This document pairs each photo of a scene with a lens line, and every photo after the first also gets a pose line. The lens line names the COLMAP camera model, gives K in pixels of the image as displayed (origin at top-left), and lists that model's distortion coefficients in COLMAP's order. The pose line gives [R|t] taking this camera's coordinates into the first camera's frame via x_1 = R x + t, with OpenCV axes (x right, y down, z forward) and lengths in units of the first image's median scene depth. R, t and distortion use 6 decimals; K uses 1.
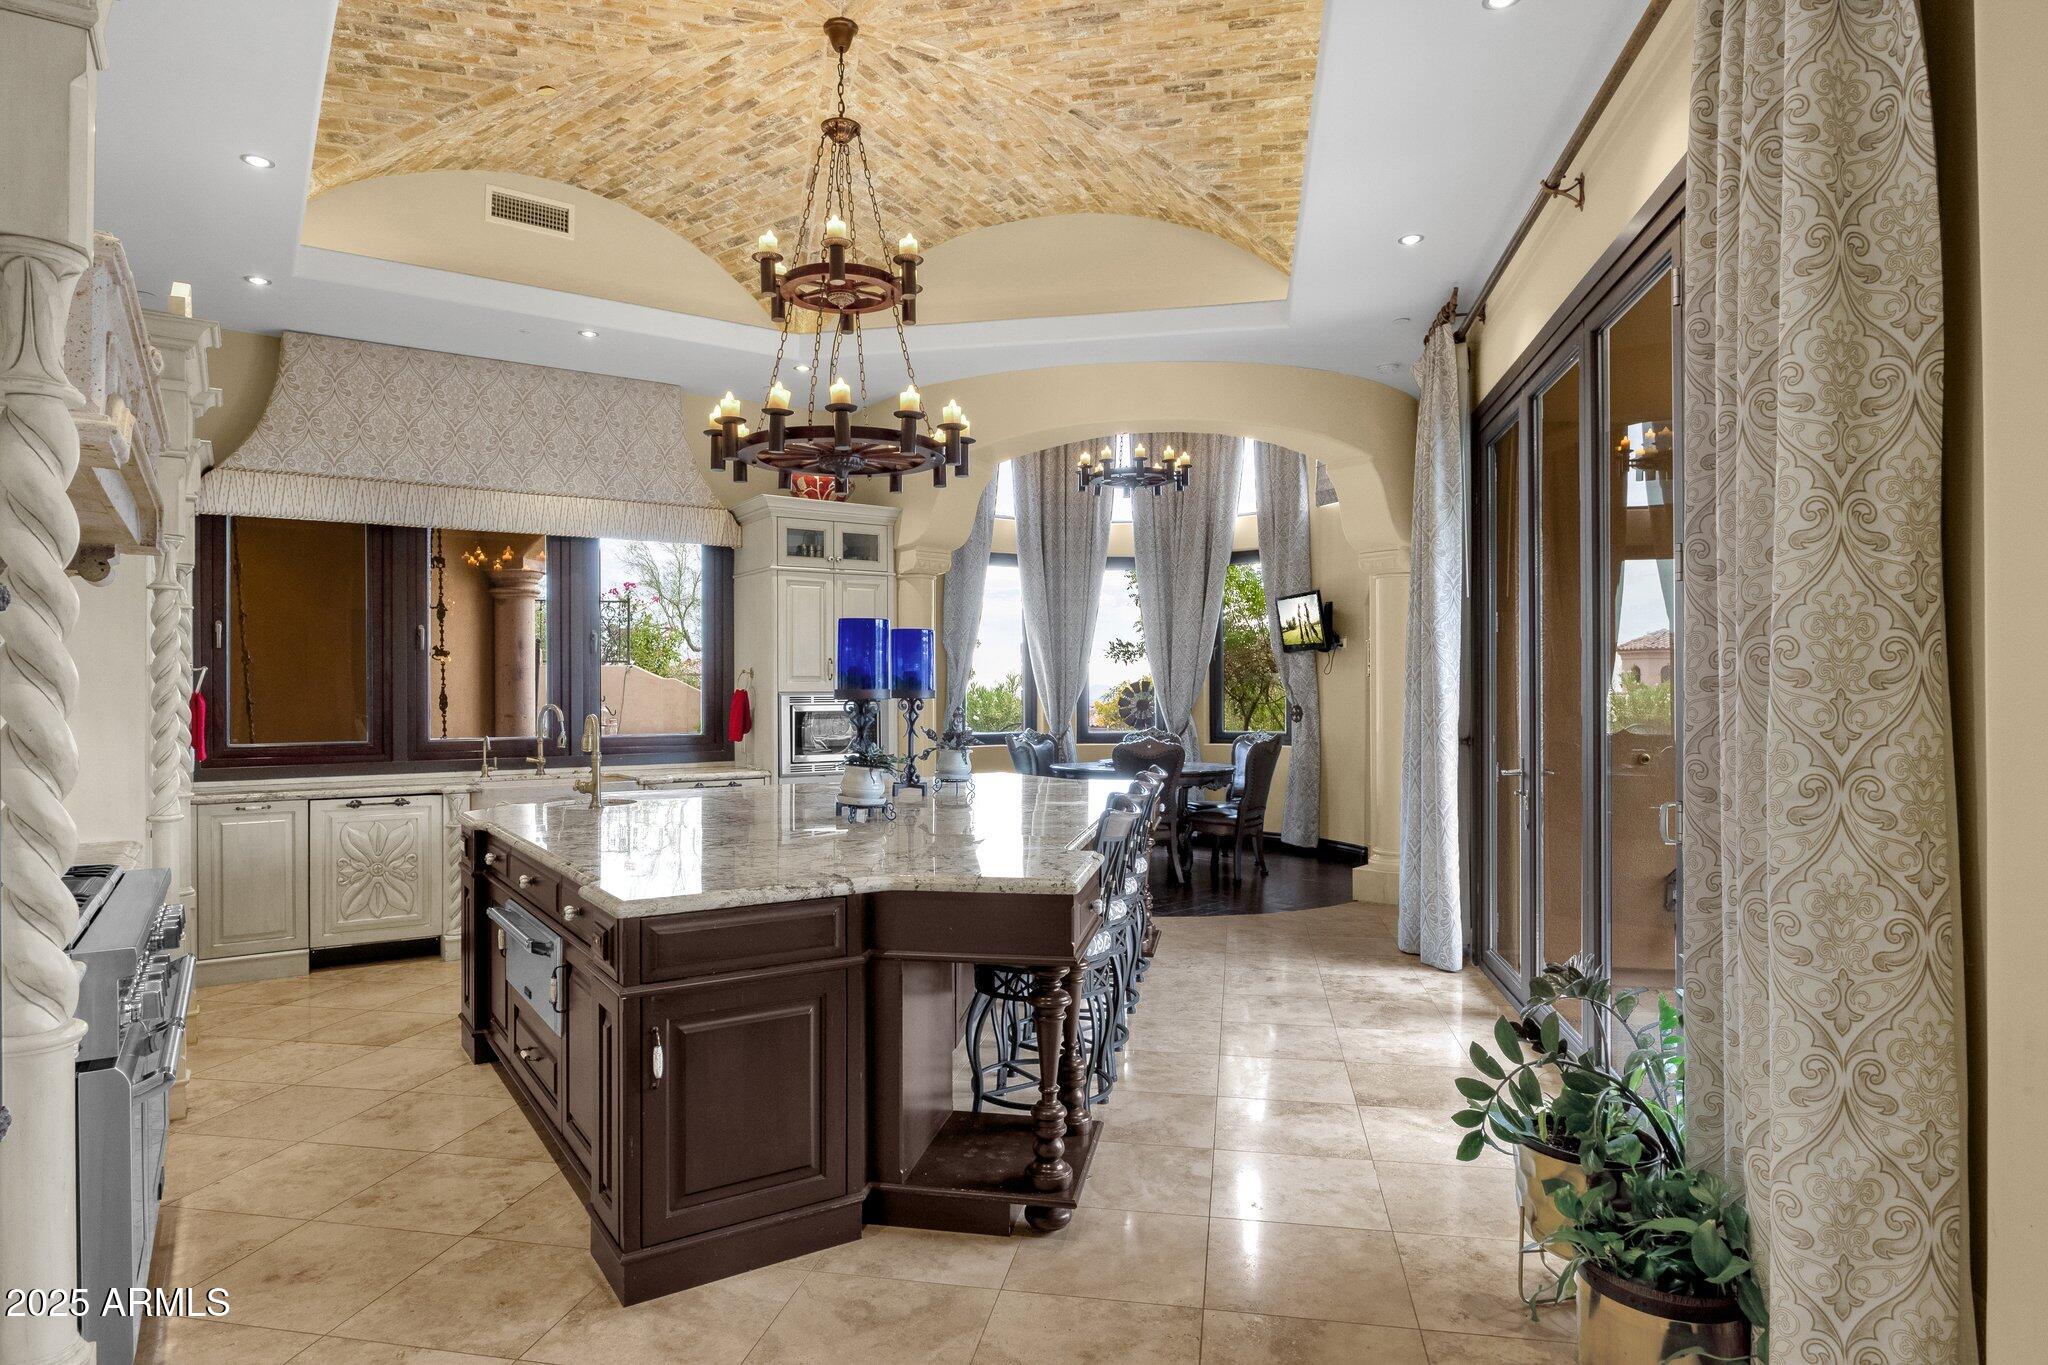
lens RADIAL K [[1136.2, 0, 1026.2], [0, 1136.2, 689.5], [0, 0, 1]] dist [-0.020490, 0.000506]
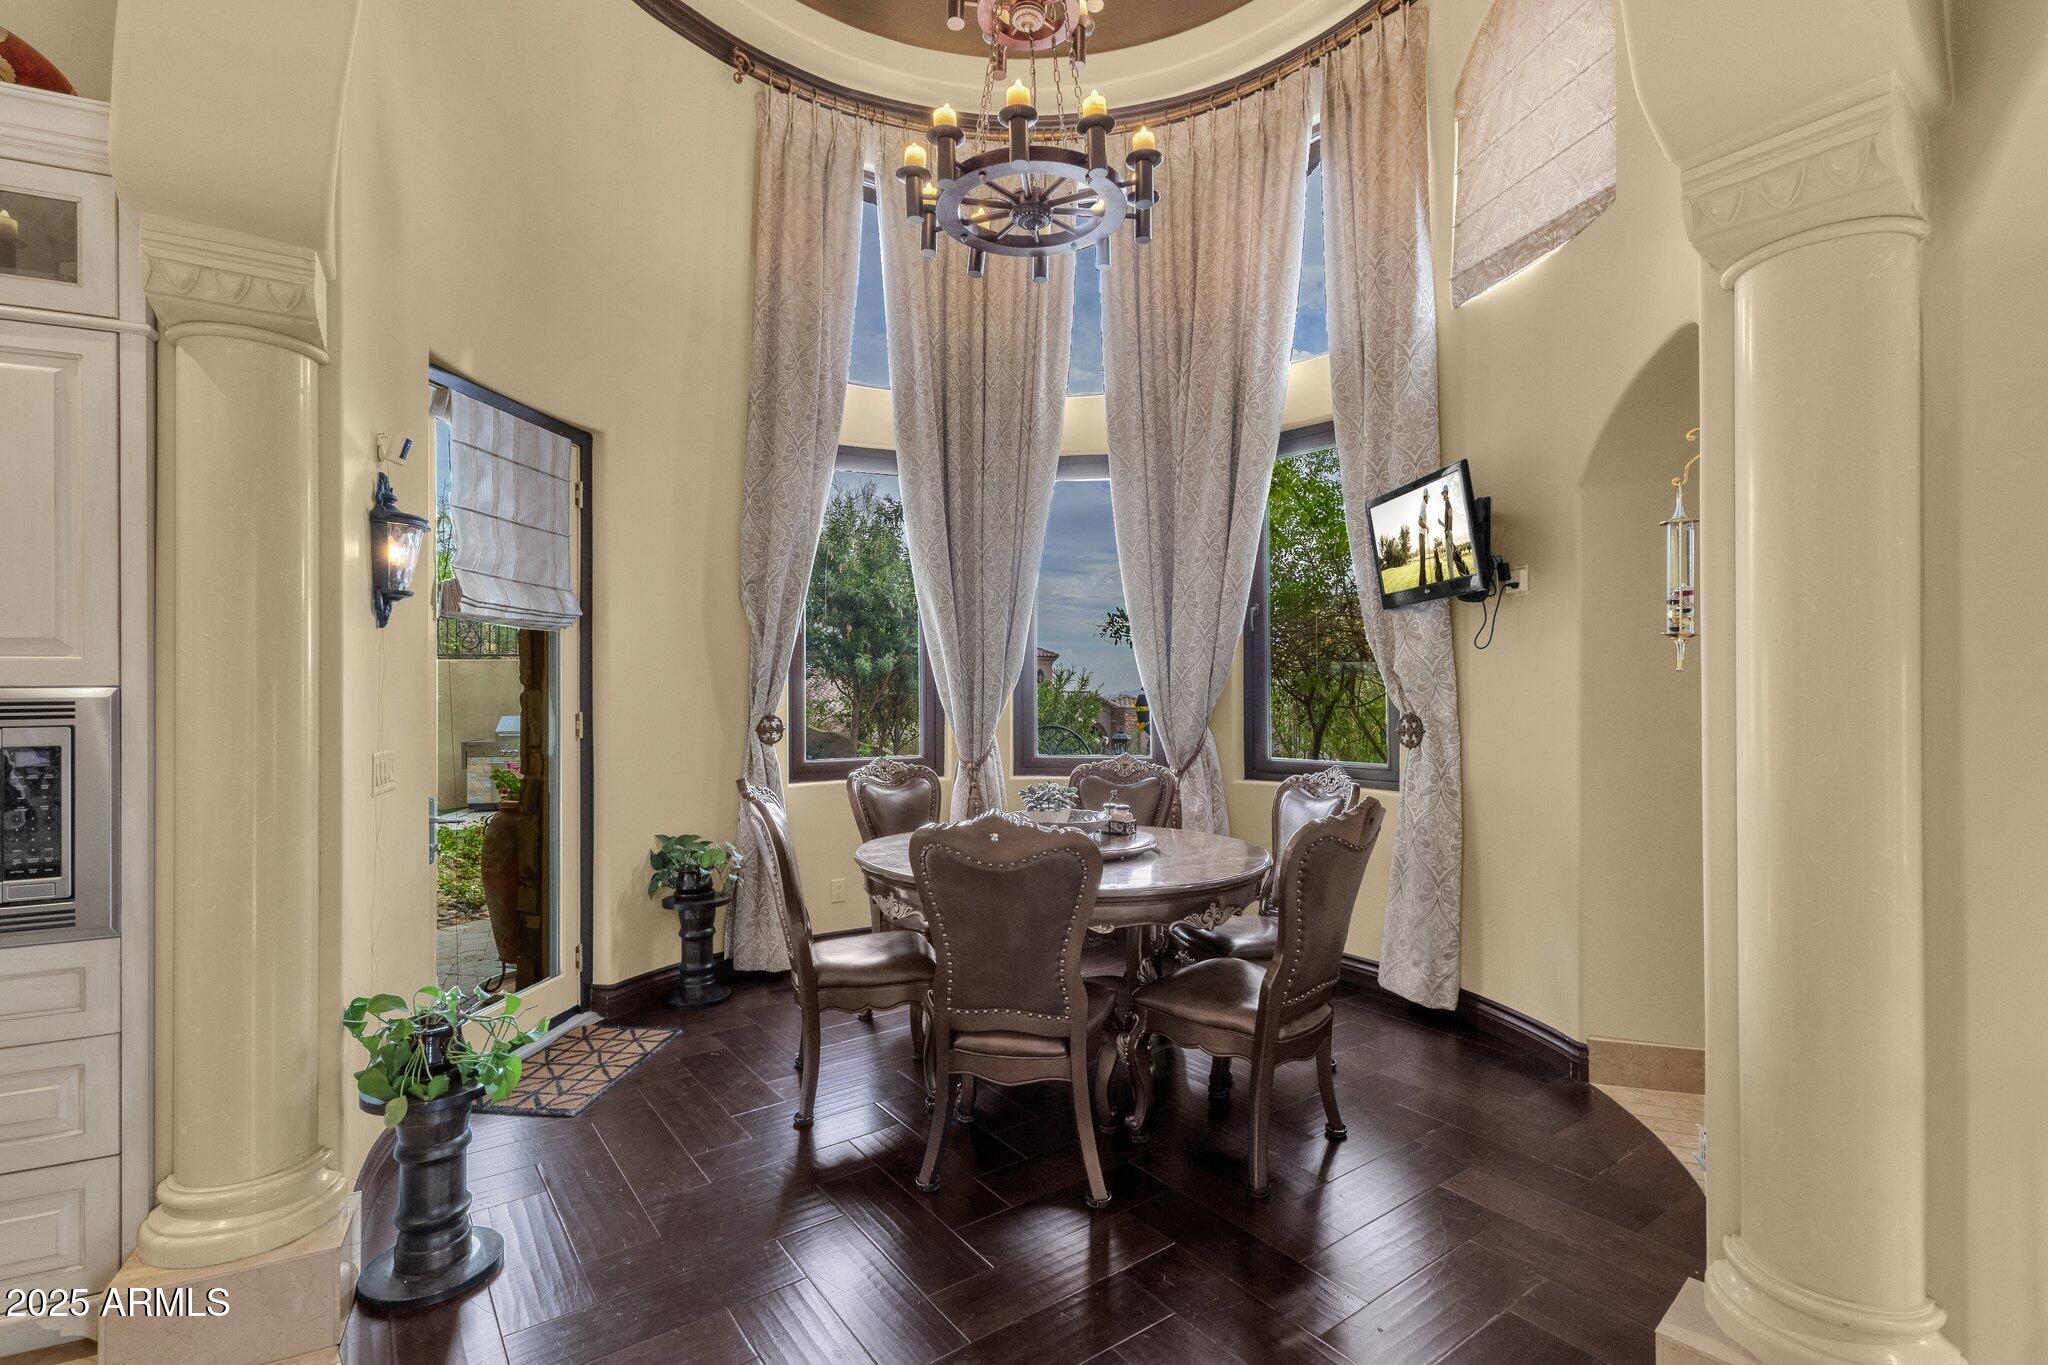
lens RADIAL K [[973.8, 0, 1008.1], [0, 973.8, 683.8], [0, 0, 1]] dist [-0.001427, -0.000171]
pose [[0.989892, -0.001692, -0.141814, 0.122953], [0.001274, 0.999995, -0.003041, 0.001710], [0.141818, 0.002829, 0.989889, 0.546975]]
